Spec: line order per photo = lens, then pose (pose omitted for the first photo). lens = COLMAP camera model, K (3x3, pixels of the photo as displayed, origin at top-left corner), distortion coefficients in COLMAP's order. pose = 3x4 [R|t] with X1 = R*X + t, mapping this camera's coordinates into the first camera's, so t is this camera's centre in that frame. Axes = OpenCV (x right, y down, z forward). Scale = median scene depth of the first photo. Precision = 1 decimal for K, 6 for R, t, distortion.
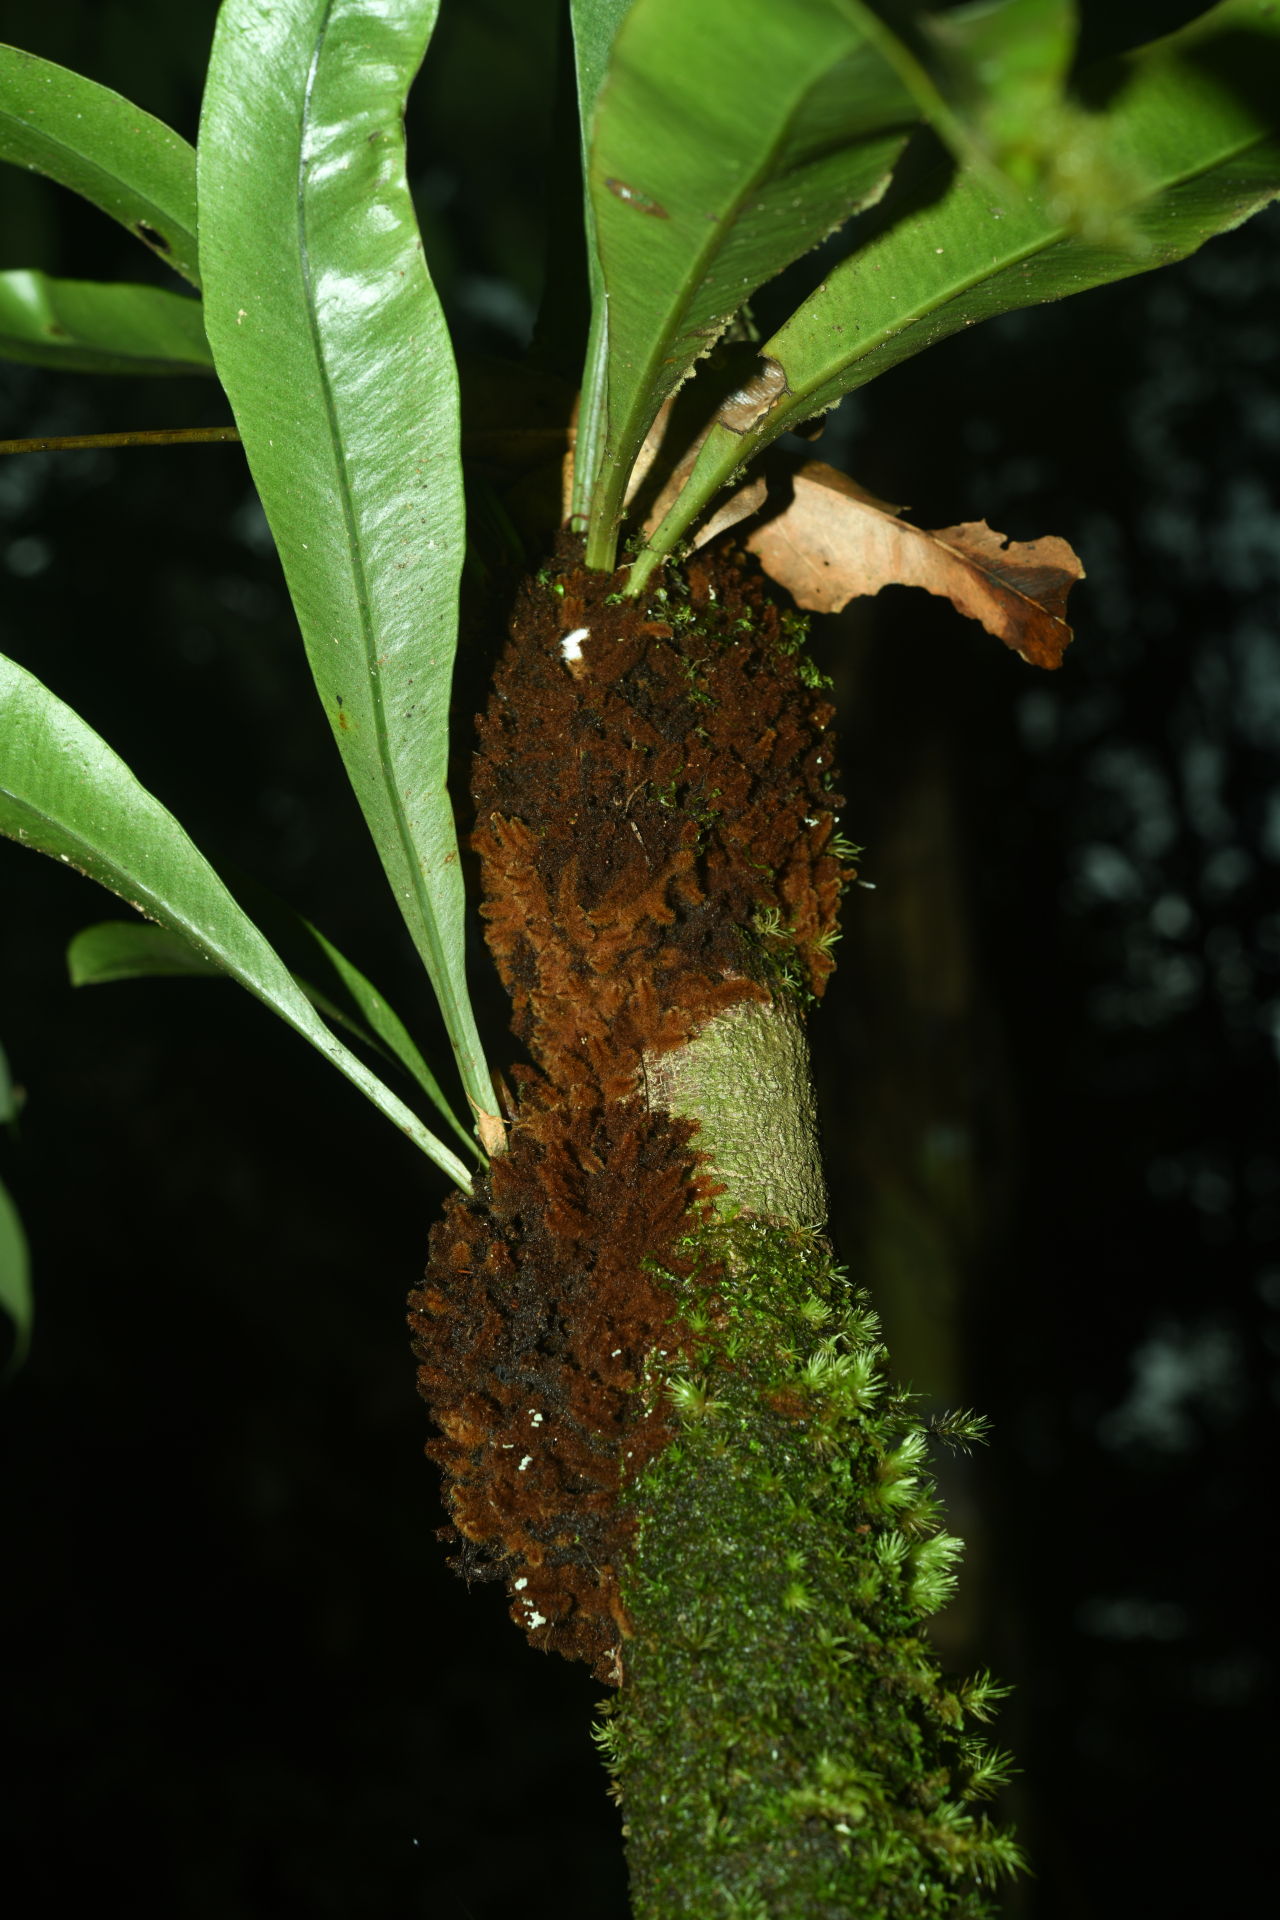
lens RADIAL K [[3219.6, 0, 640.0], [0, 3219.6, 960.0], [0, 0, 1]] dist [-0.034193, 0.402029]
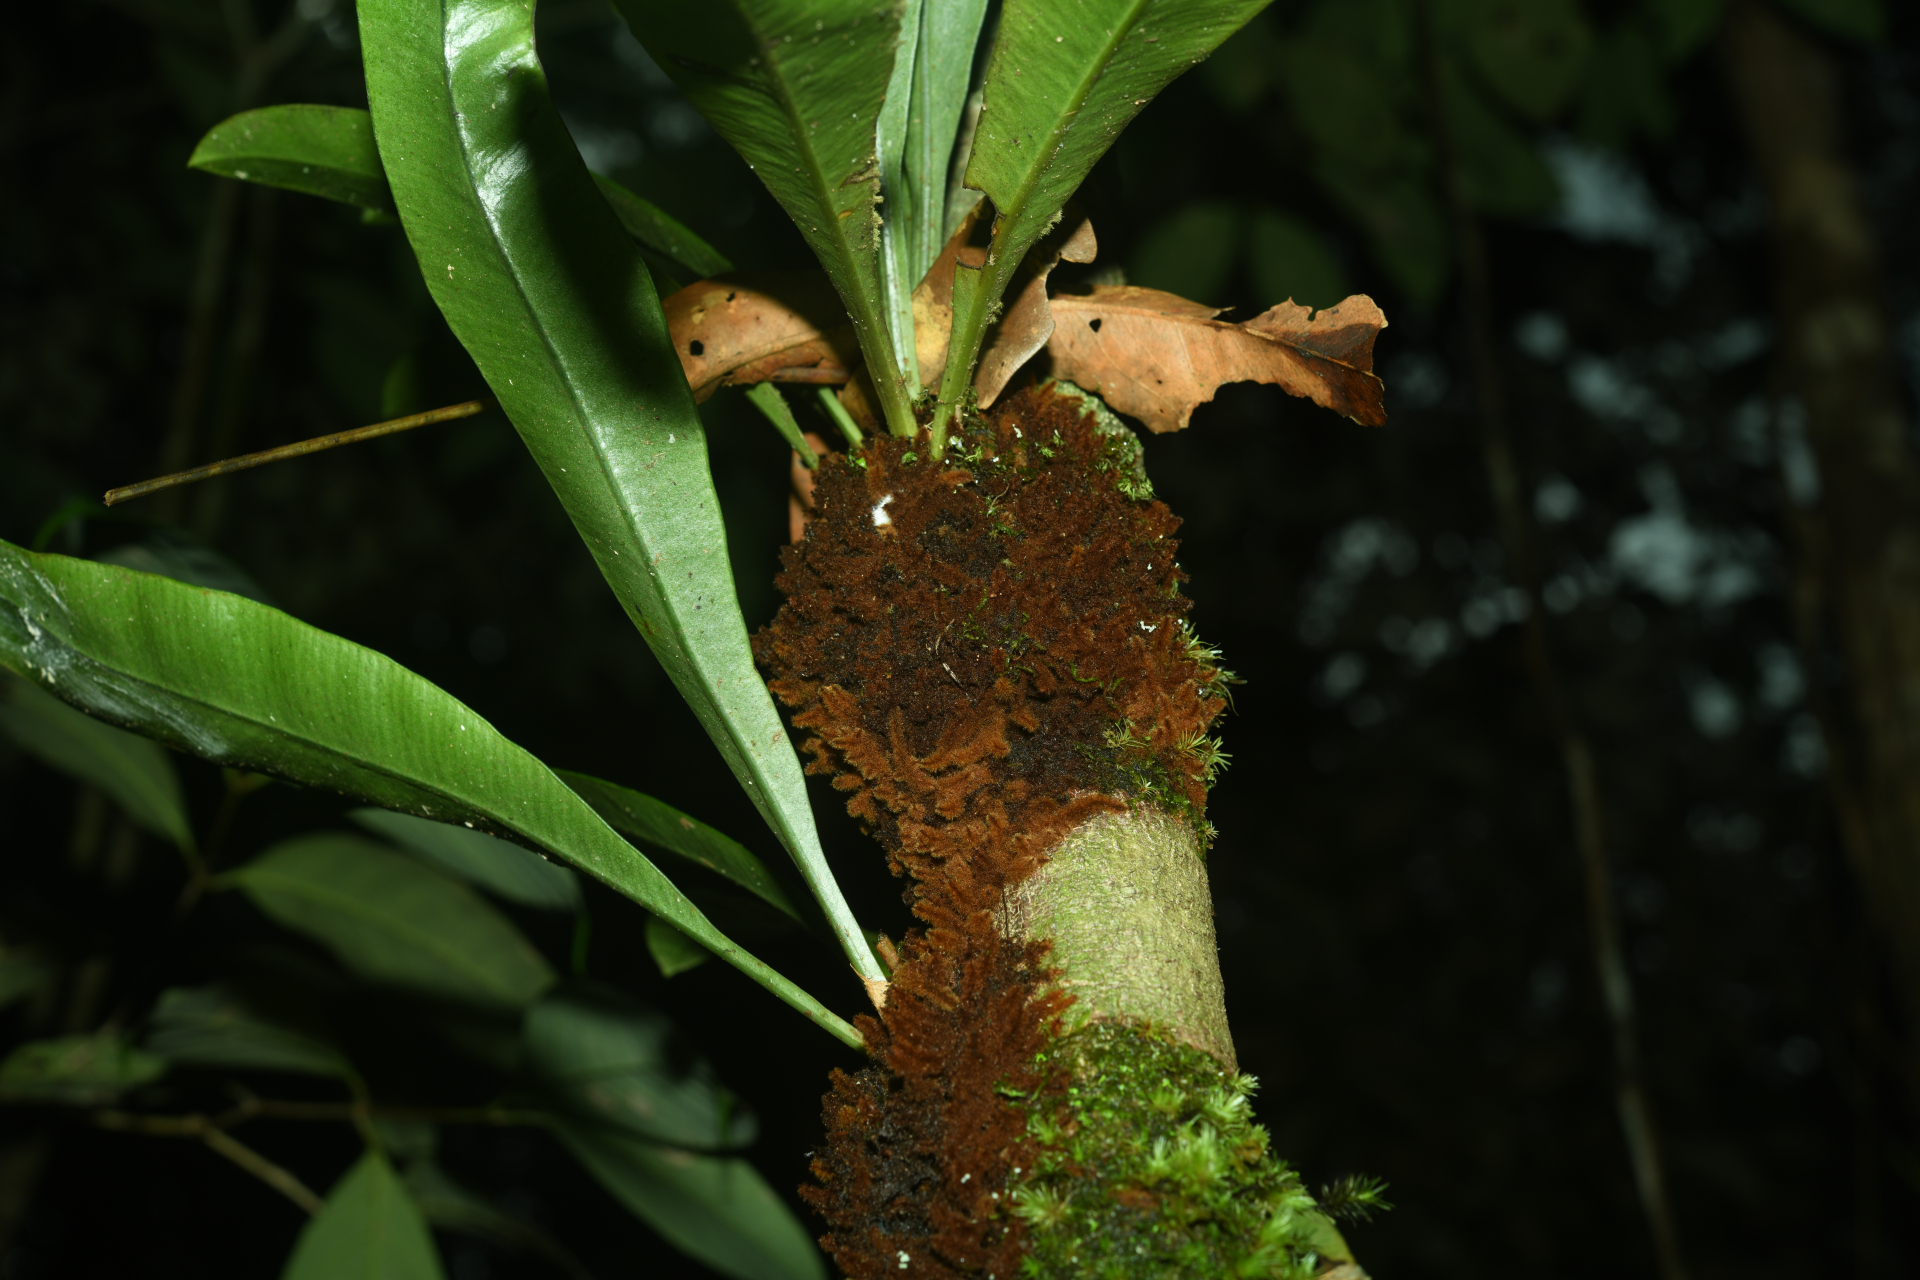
lens RADIAL K [[3219.6, 0, 994.0], [0, 3219.6, 663.7], [0, 0, 1]] dist [-0.034193, 0.402029]
pose [[0.945287, -0.225107, -0.236134, 0.240062], [0.195024, 0.970151, -0.144129, 0.101134], [0.261530, 0.090191, 0.960972, 0.040949]]
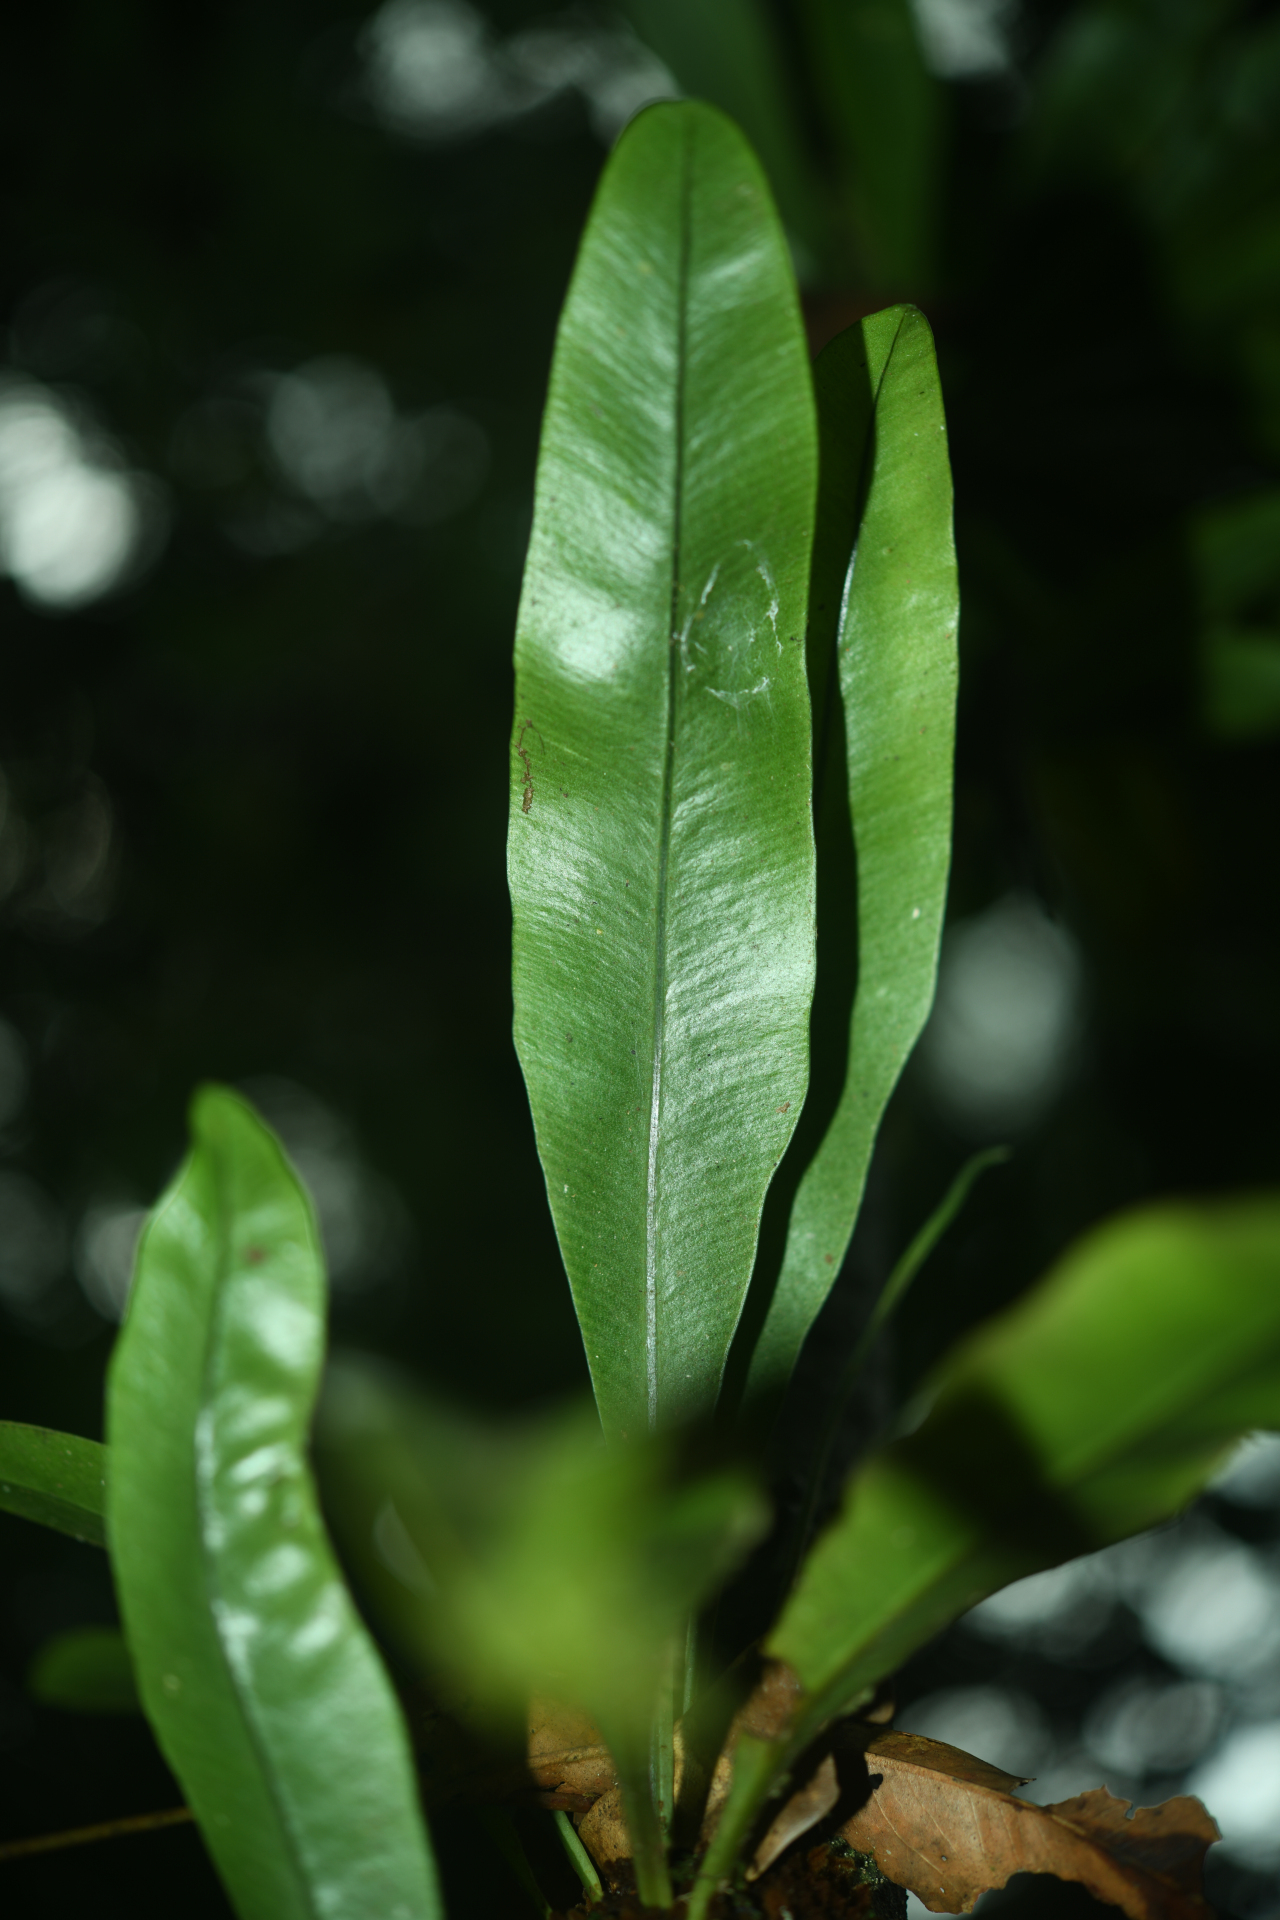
lens RADIAL K [[3219.6, 0, 640.0], [0, 3219.6, 960.0], [0, 0, 1]] dist [-0.034193, 0.402029]
pose [[0.969583, -0.174608, -0.171525, 0.181780], [0.098752, 0.920276, -0.378604, -0.026406], [0.223958, 0.350149, 0.909526, 0.108565]]
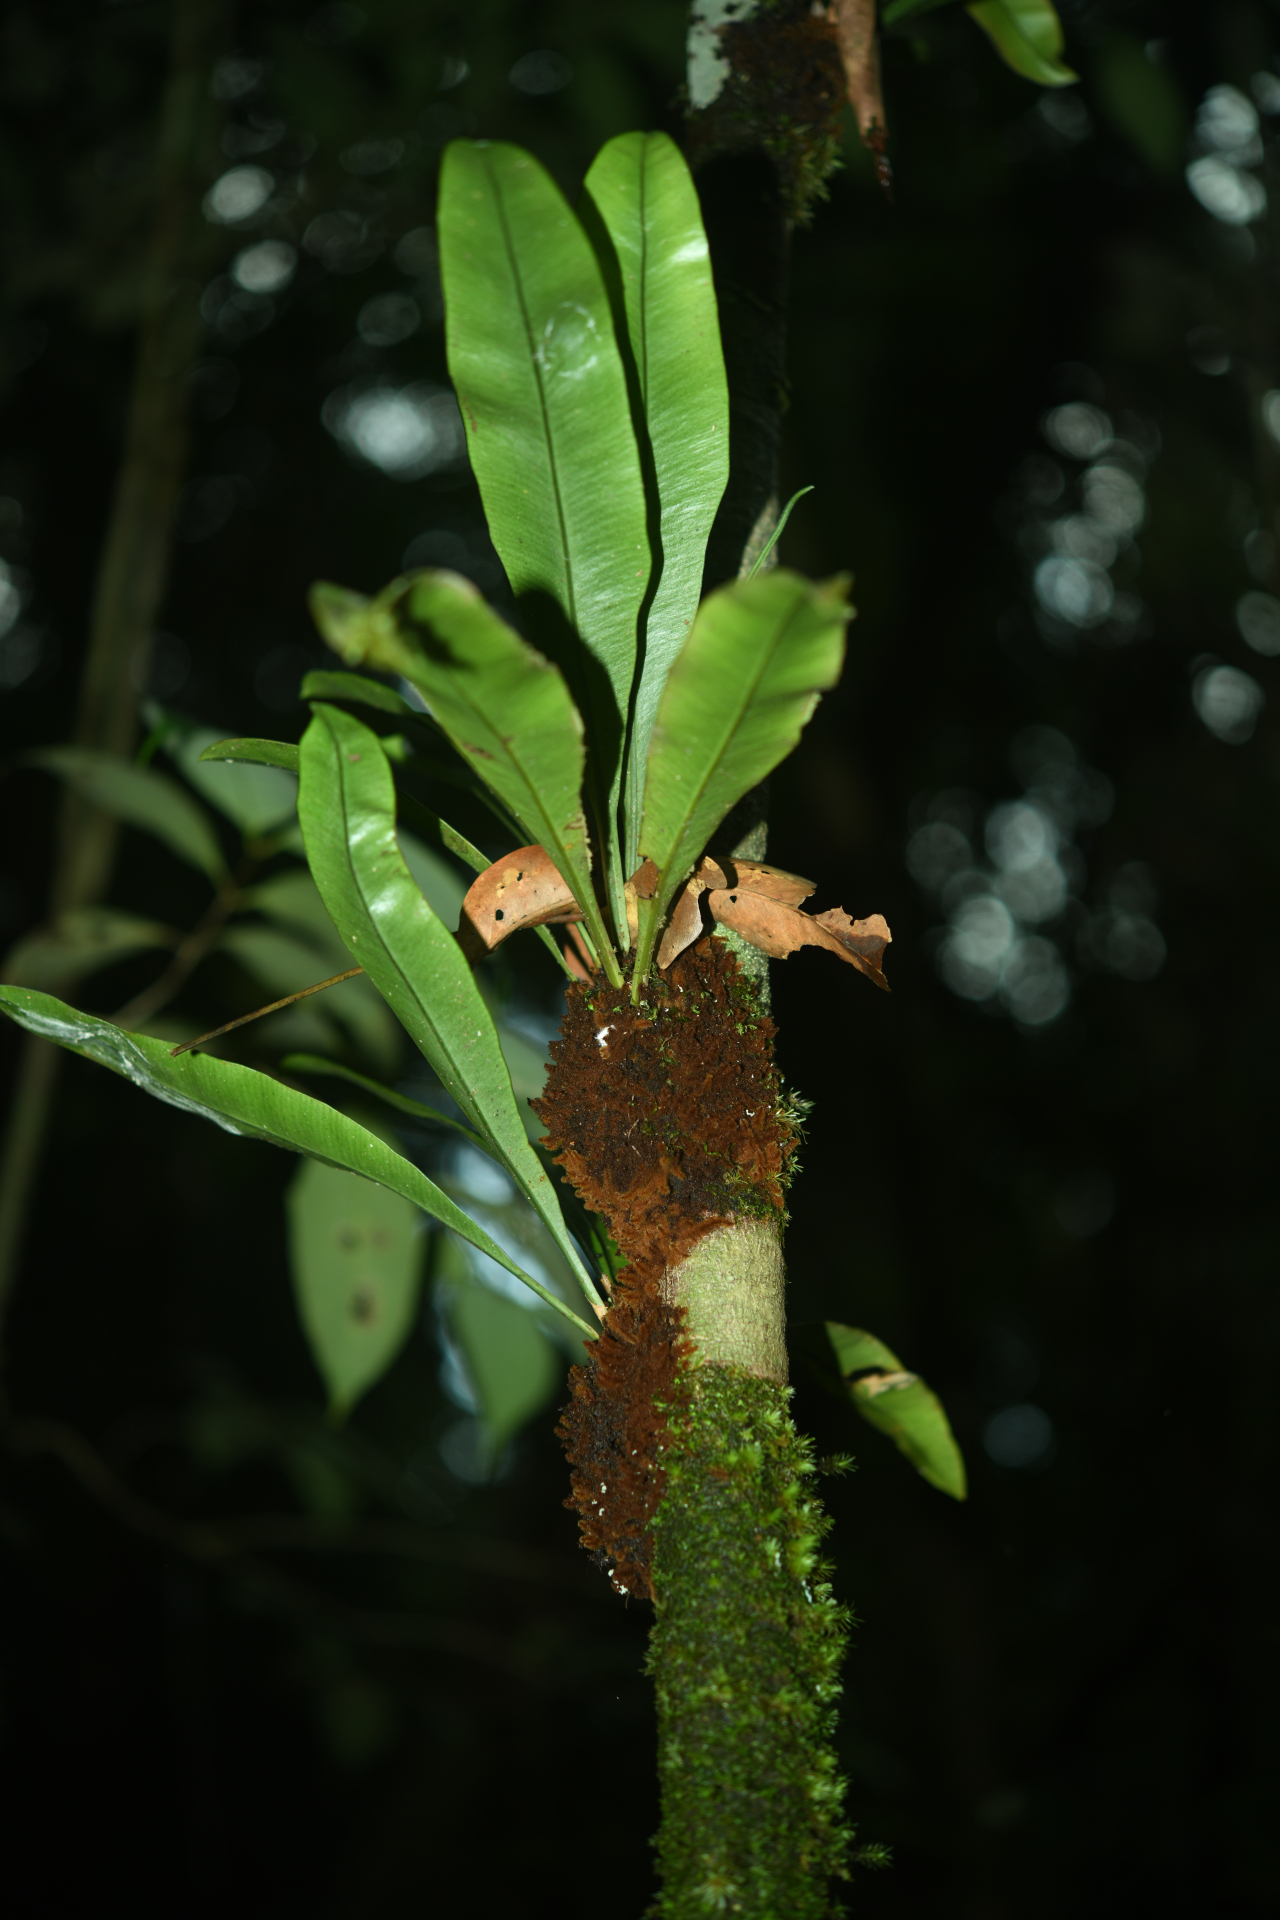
lens RADIAL K [[3219.6, 0, 640.0], [0, 3219.6, 960.0], [0, 0, 1]] dist [-0.034193, 0.402029]
pose [[0.918662, -0.139951, -0.369423, 0.660205], [0.191680, 0.975600, 0.107065, -0.325510], [0.345426, -0.169167, 0.923073, -0.627169]]
